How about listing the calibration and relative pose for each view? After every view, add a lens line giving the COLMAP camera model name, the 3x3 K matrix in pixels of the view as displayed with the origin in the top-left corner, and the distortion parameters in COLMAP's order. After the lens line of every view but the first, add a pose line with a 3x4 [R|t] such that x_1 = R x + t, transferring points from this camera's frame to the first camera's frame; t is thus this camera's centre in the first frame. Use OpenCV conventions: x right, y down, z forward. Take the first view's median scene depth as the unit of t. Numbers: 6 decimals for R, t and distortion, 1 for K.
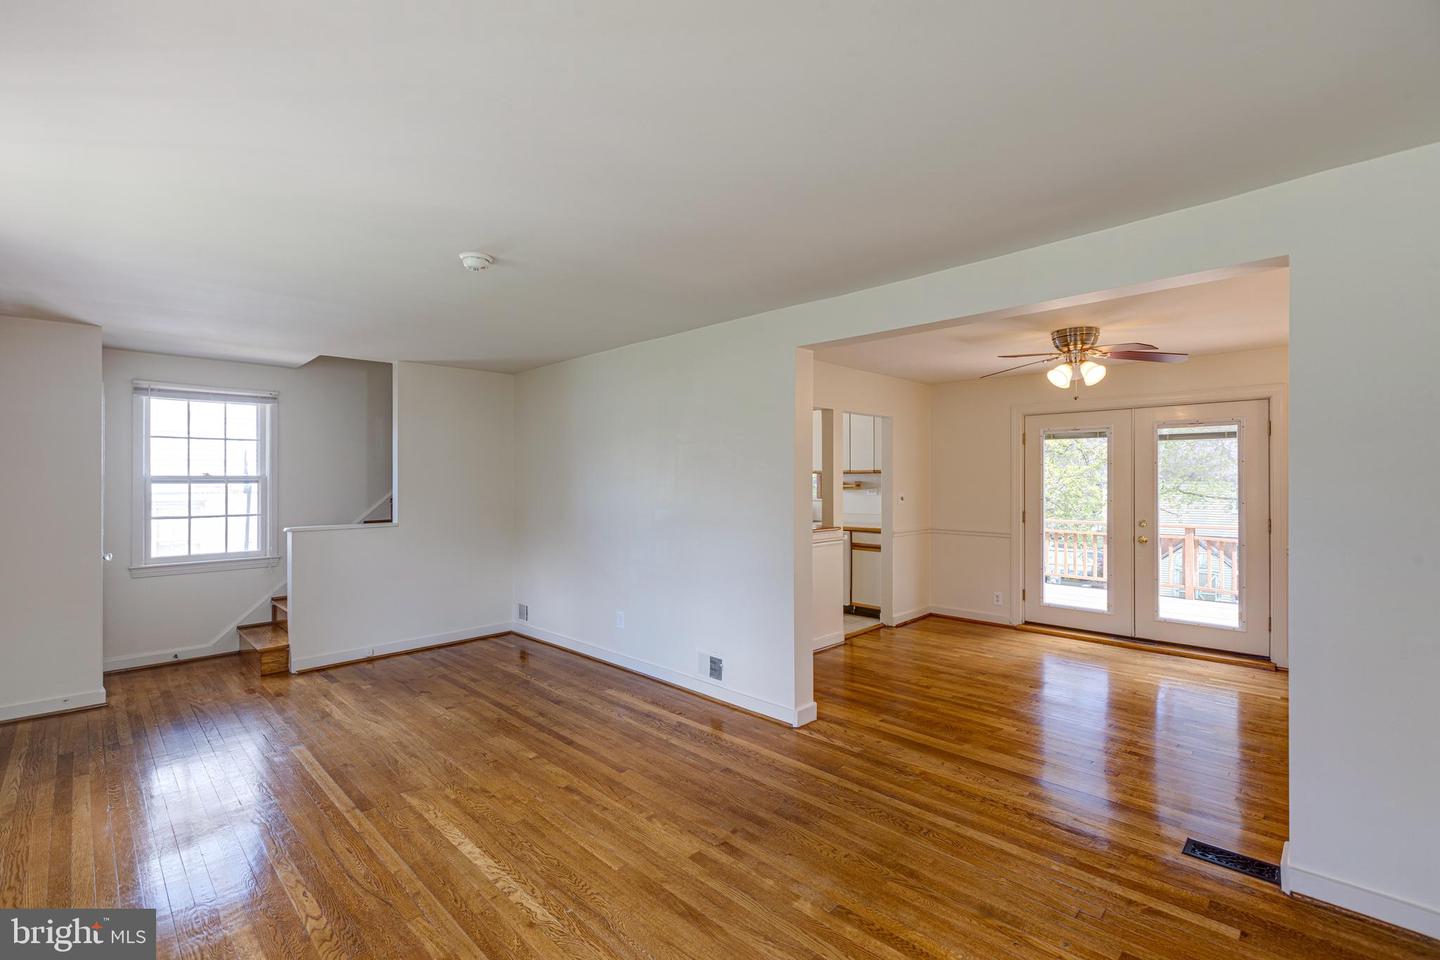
lens RADIAL K [[638.0, 0, 722.9], [0, 638.0, 477.6], [0, 0, 1]] dist [0.000204, -0.000347]
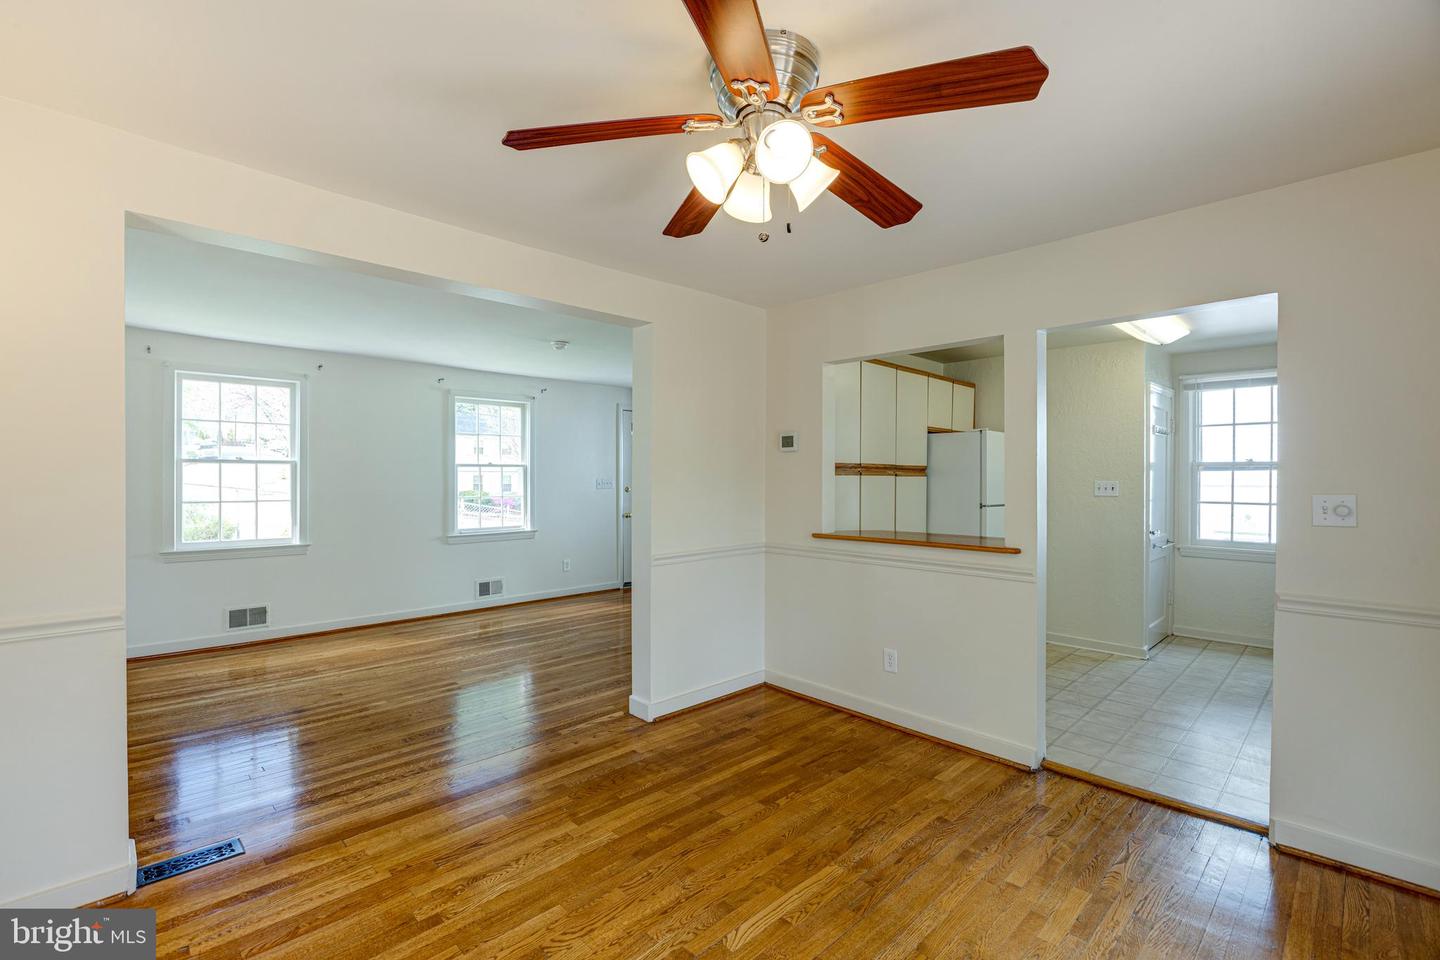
lens RADIAL K [[644.5, 0, 722.8], [0, 644.5, 478.0], [0, 0, 1]] dist [-0.008172, 0.000951]
pose [[-0.011317, 0.004398, -0.999926, 0.712000], [0.000179, 0.999990, 0.004396, 0.014412], [0.999936, -0.000129, -0.011317, 0.739943]]
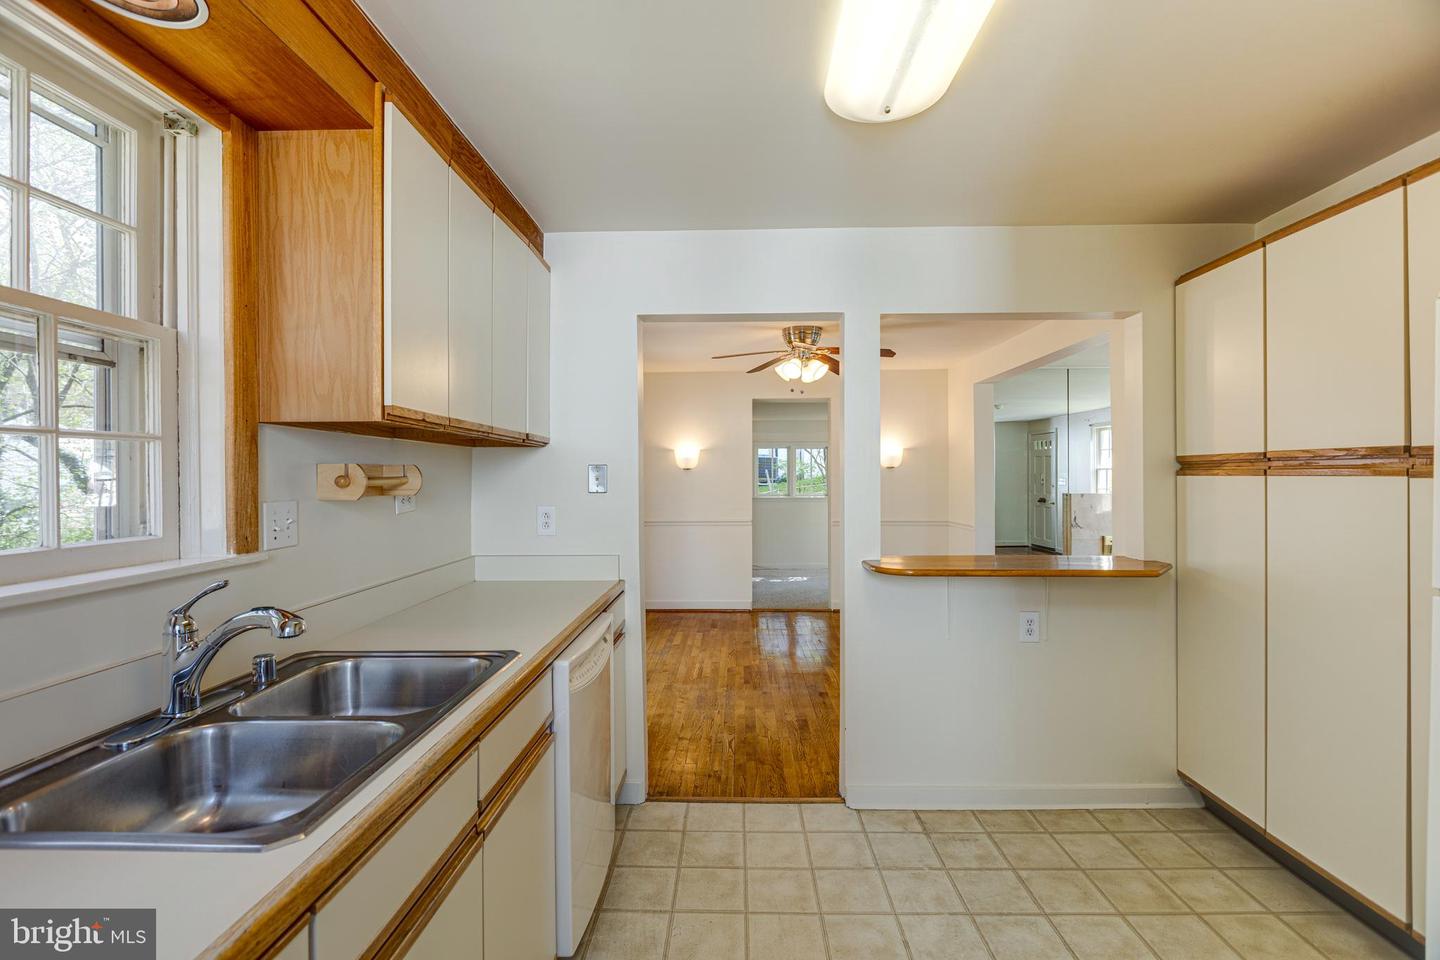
lens RADIAL K [[644.5, 0, 722.8], [0, 644.5, 478.0], [0, 0, 1]] dist [-0.008172, 0.000951]
pose [[-0.686686, 0.002994, 0.726948, -0.106702], [0.004097, 0.999992, -0.000249, 0.015038], [-0.726942, 0.002807, -0.686693, 1.388359]]
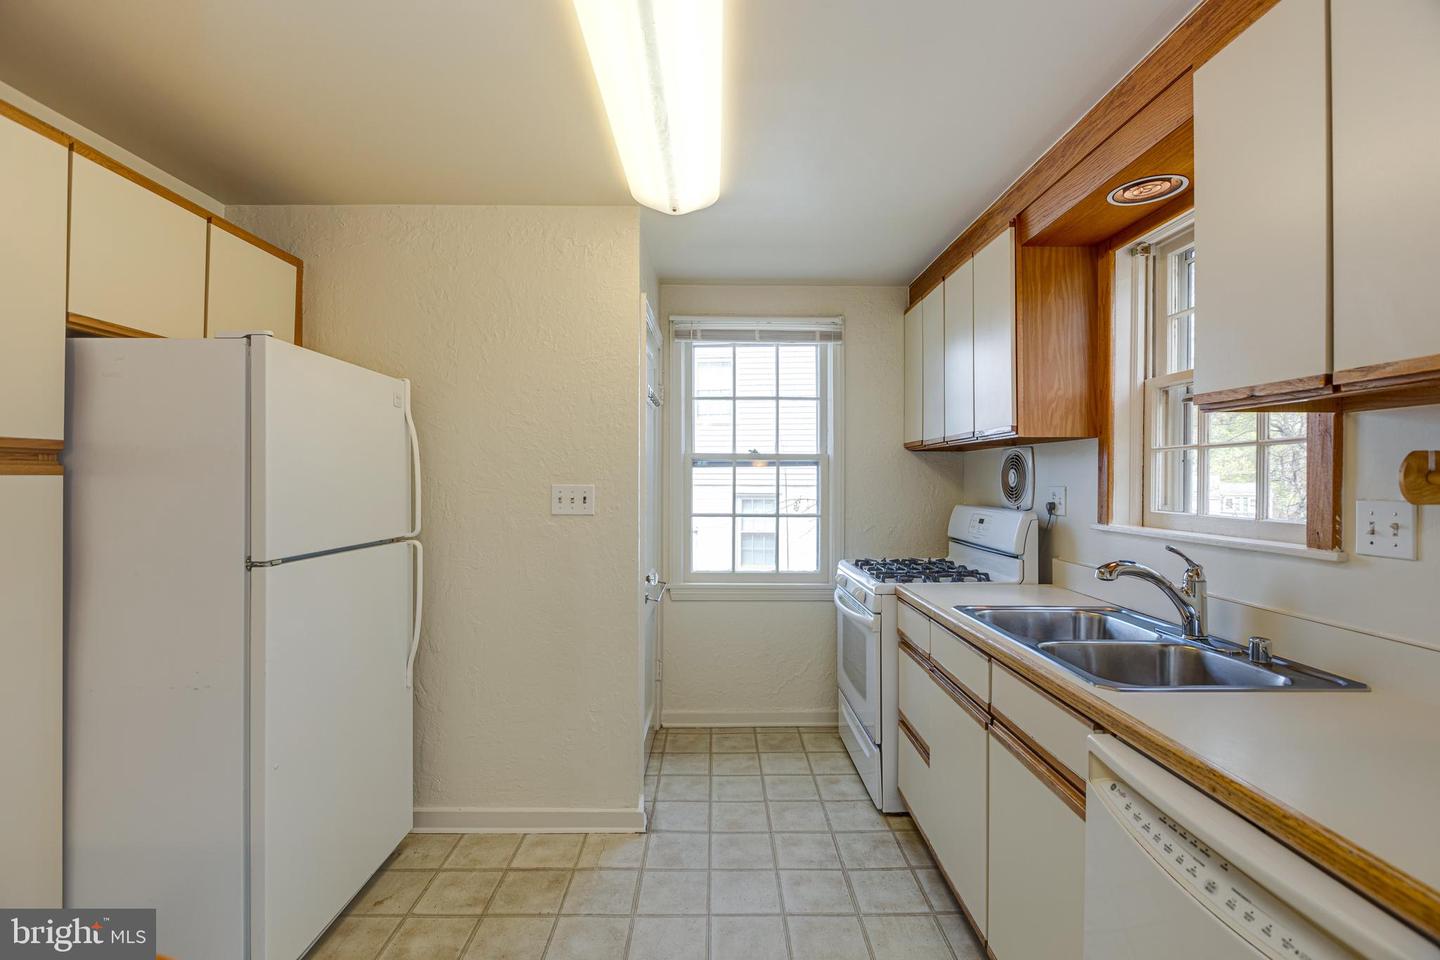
lens RADIAL K [[644.5, 0, 722.8], [0, 644.5, 478.0], [0, 0, 1]] dist [-0.008172, 0.000951]
pose [[0.711163, 0.003637, -0.703018, 0.213498], [-0.000669, 0.999990, 0.004497, 0.016154], [0.703027, -0.002728, 0.711158, 1.011584]]
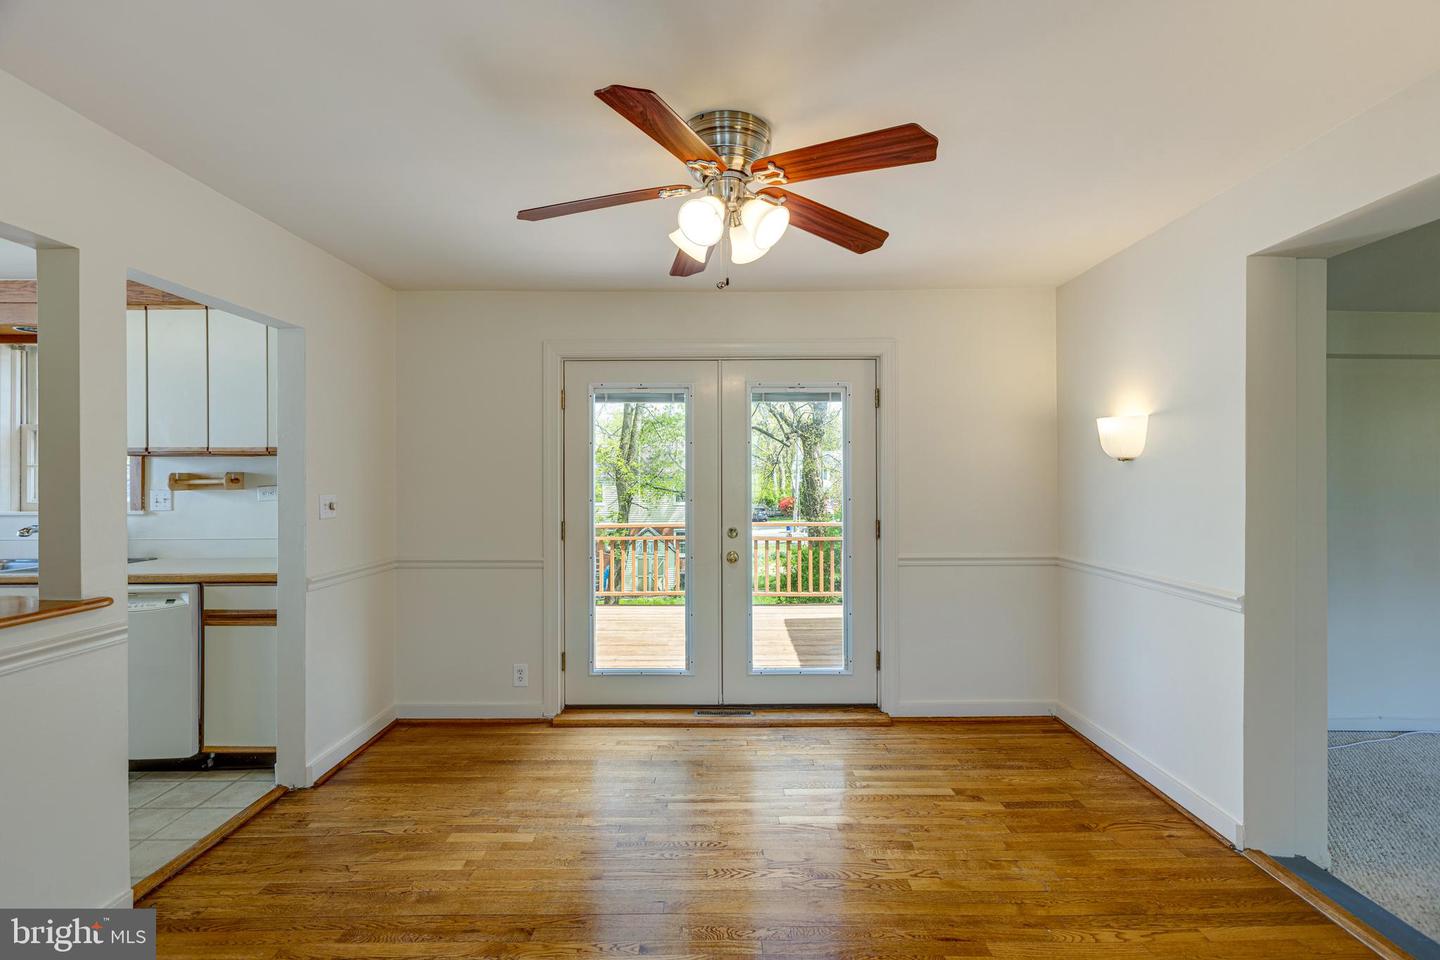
lens RADIAL K [[638.0, 0, 722.9], [0, 638.0, 477.6], [0, 0, 1]] dist [0.000204, -0.000347]
pose [[0.710213, -0.002799, 0.703981, 0.172078], [0.000832, 0.999995, 0.003137, 0.011349], [-0.703986, -0.001642, 0.710212, 0.510591]]
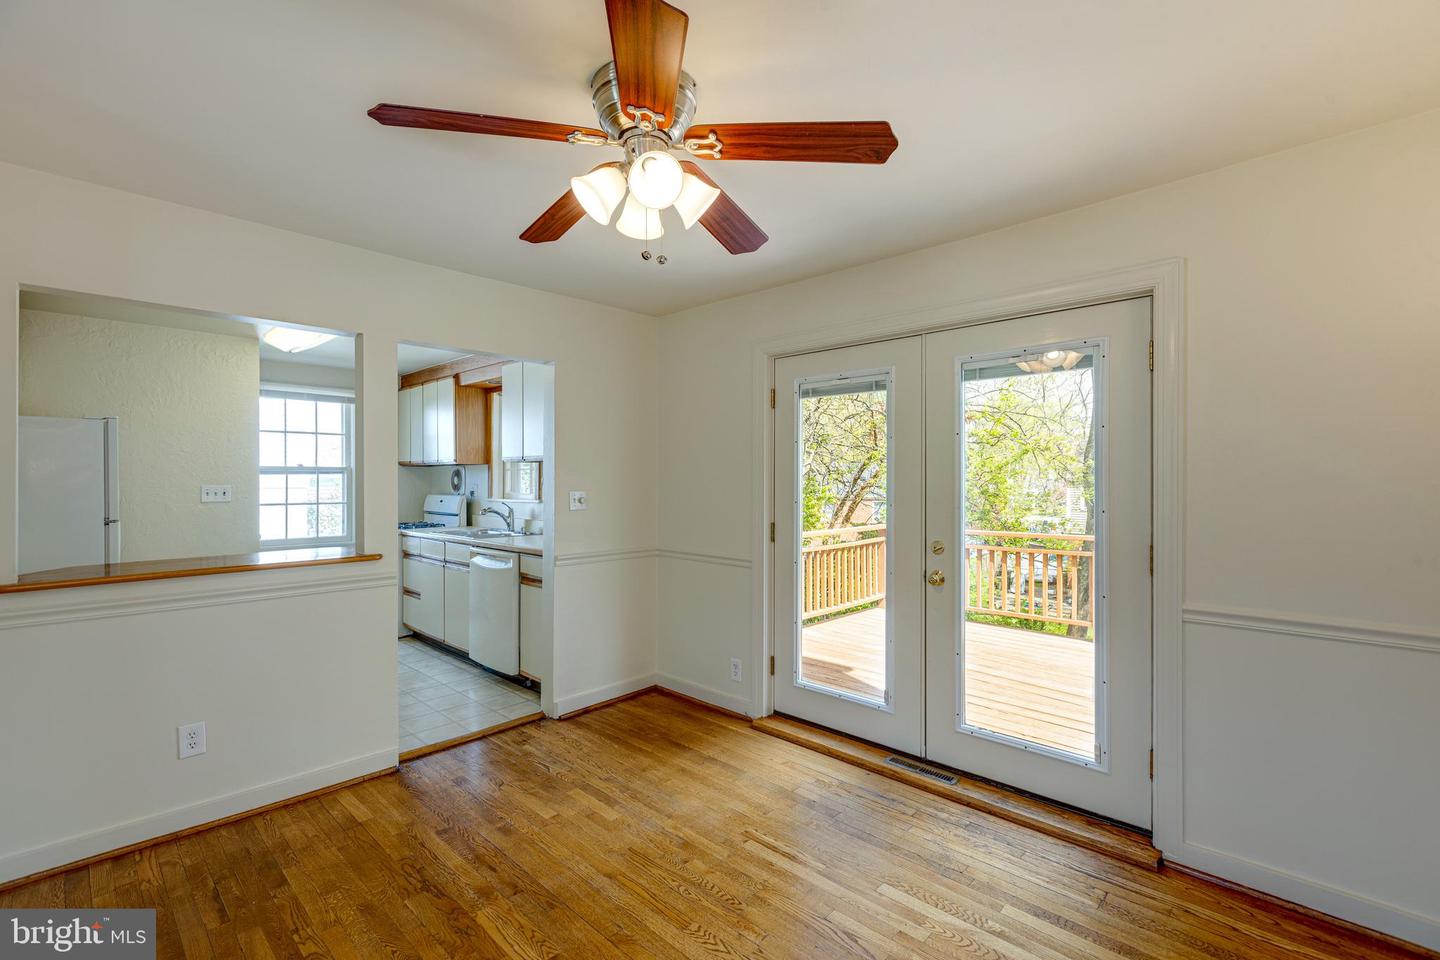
lens RADIAL K [[638.0, 0, 722.9], [0, 638.0, 477.6], [0, 0, 1]] dist [0.000204, -0.000347]
pose [[0.999830, -0.000149, 0.018434, 0.449151], [0.000124, 0.999999, 0.001382, 0.011874], [-0.018434, -0.001379, 0.999829, 0.449889]]
